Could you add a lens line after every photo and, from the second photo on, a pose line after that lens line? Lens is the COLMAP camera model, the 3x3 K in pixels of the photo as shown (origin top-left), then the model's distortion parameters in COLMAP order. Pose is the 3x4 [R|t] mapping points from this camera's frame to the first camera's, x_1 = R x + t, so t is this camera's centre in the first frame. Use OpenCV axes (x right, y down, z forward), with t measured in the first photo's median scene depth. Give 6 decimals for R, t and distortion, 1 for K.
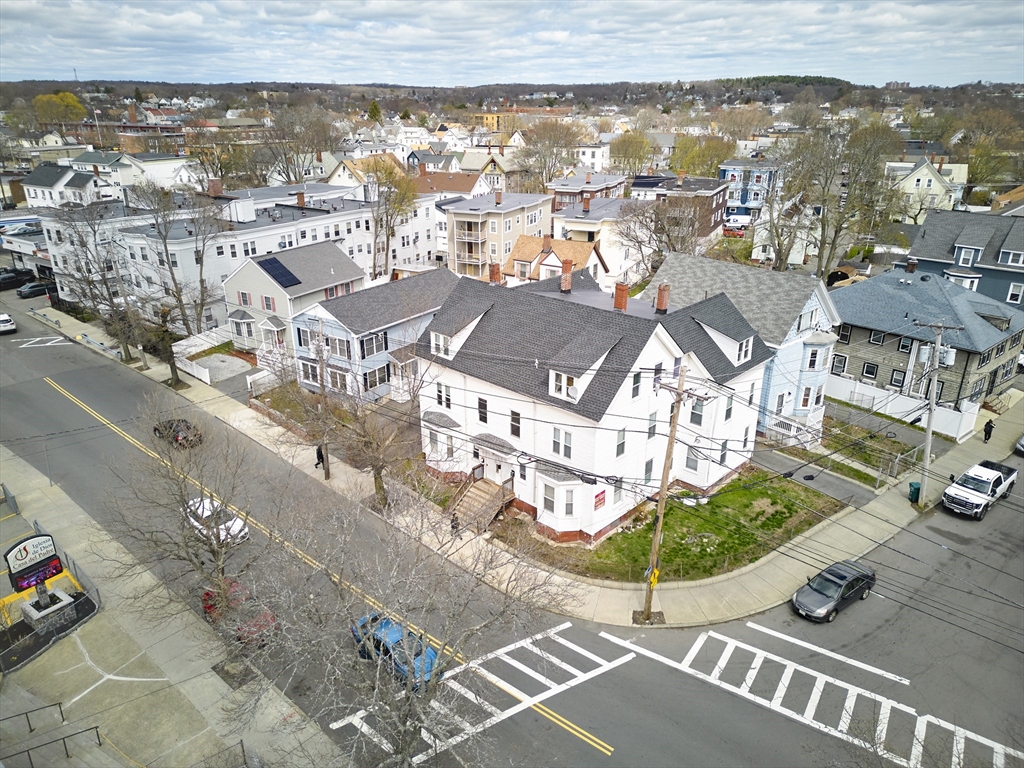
lens RADIAL K [[712.3, 0, 509.6], [0, 712.3, 381.5], [0, 0, 1]] dist [0.080425, -0.079714]
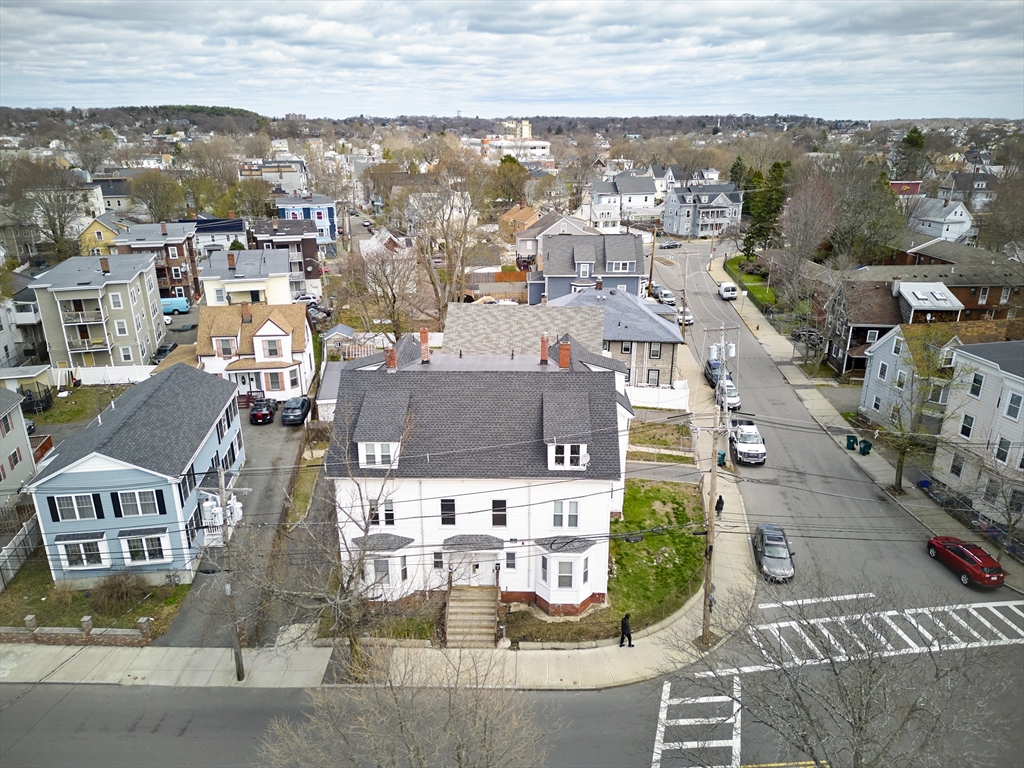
lens RADIAL K [[712.3, 0, 509.6], [0, 712.3, 381.5], [0, 0, 1]] dist [0.080425, -0.079714]
pose [[0.740726, -0.225522, 0.632823, -0.432481], [0.247314, 0.967358, 0.055258, -0.124861], [-0.624629, 0.115575, 0.772322, 0.215459]]
